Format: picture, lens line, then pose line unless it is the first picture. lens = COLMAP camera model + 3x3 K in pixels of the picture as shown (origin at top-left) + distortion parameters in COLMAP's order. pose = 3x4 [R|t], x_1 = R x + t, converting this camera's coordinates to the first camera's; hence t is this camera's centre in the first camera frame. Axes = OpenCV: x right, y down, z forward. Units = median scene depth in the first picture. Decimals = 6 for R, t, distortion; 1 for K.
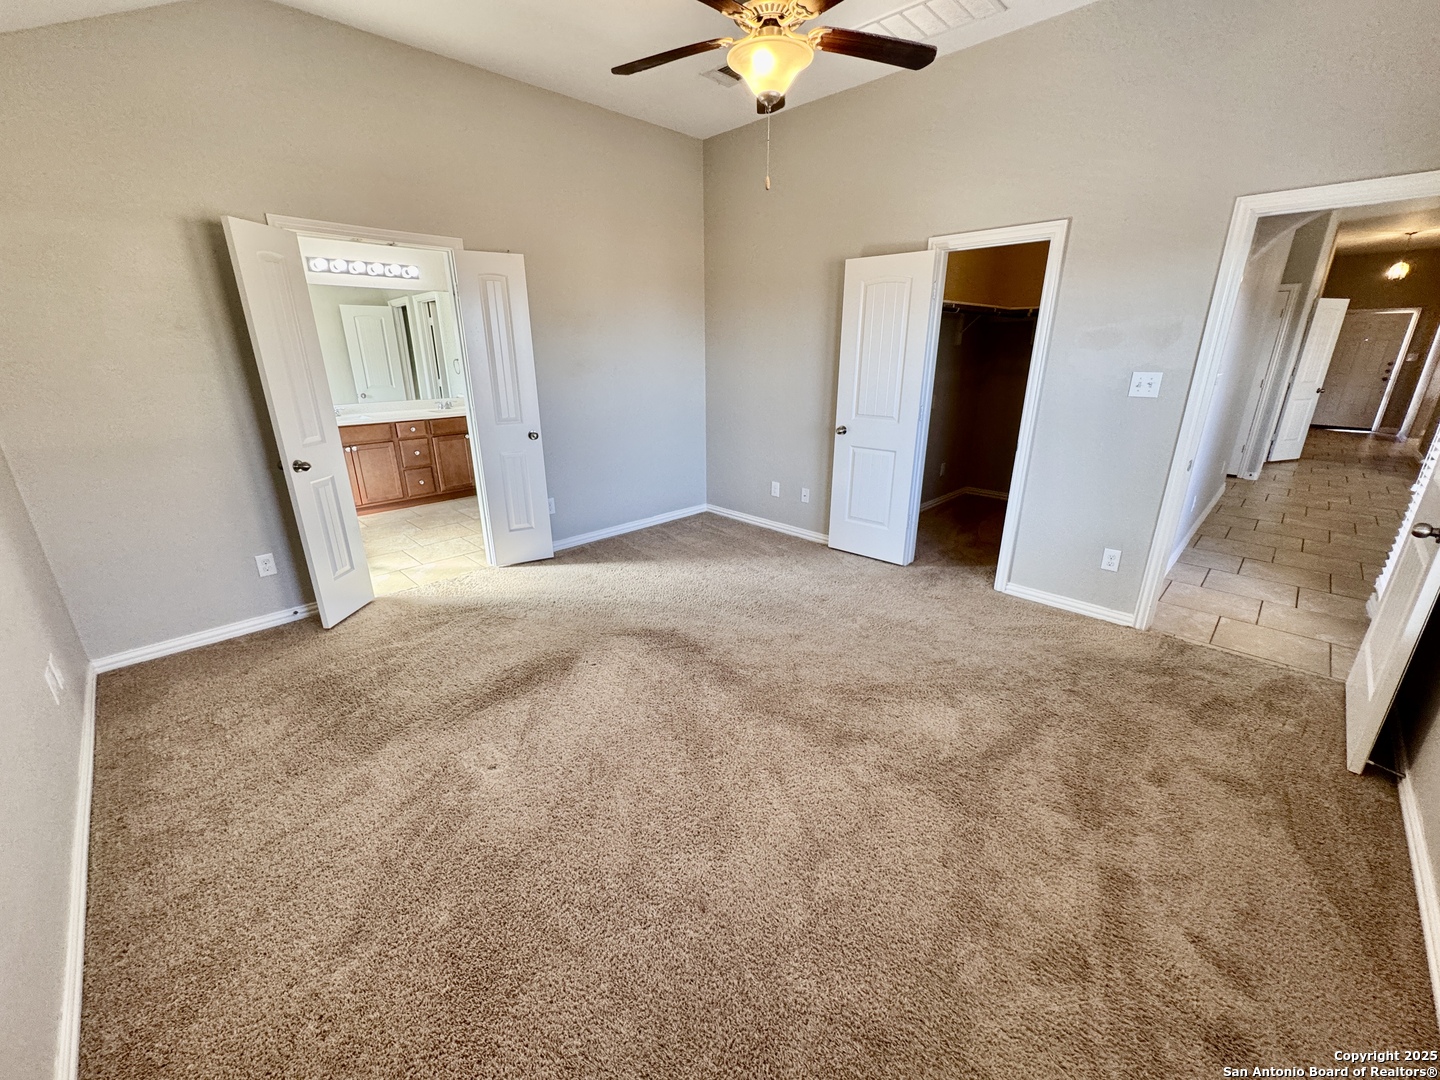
lens RADIAL K [[578.6, 0, 717.1], [0, 578.6, 542.2], [0, 0, 1]] dist [-0.003272, -0.000078]
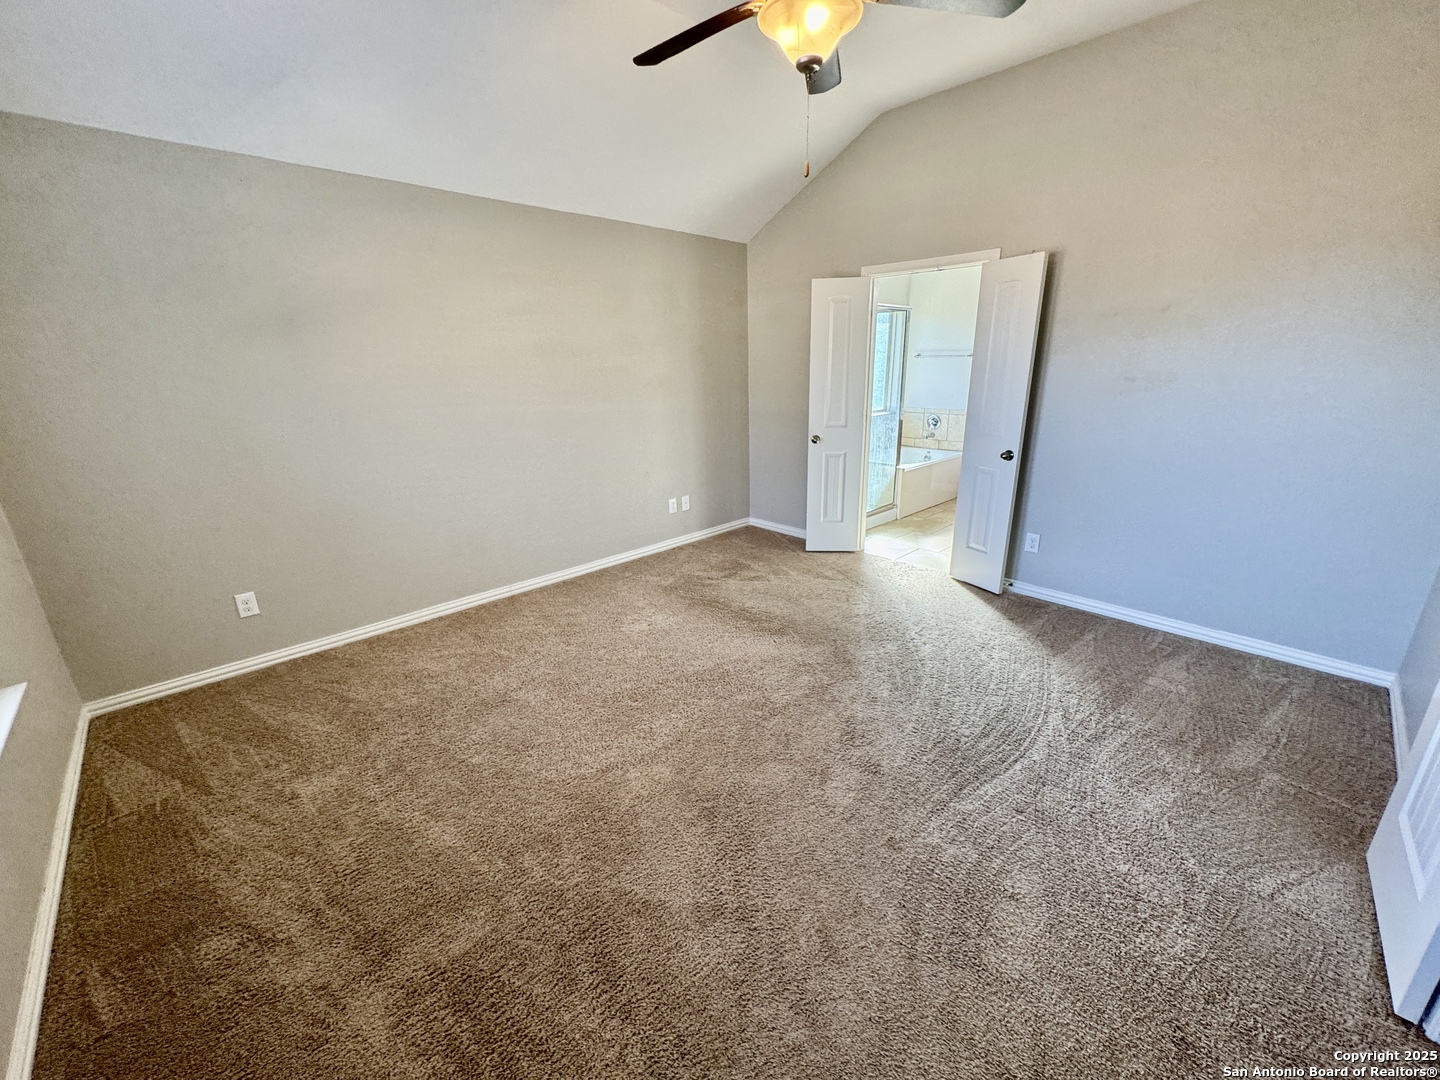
lens RADIAL K [[578.6, 0, 716.3], [0, 578.6, 542.6], [0, 0, 1]] dist [-0.003272, -0.000078]
pose [[-0.024120, 0.299752, -0.953712, 0.579887], [-0.306353, 0.905876, 0.292465, -0.183482], [0.951612, 0.299227, 0.069980, 0.543087]]
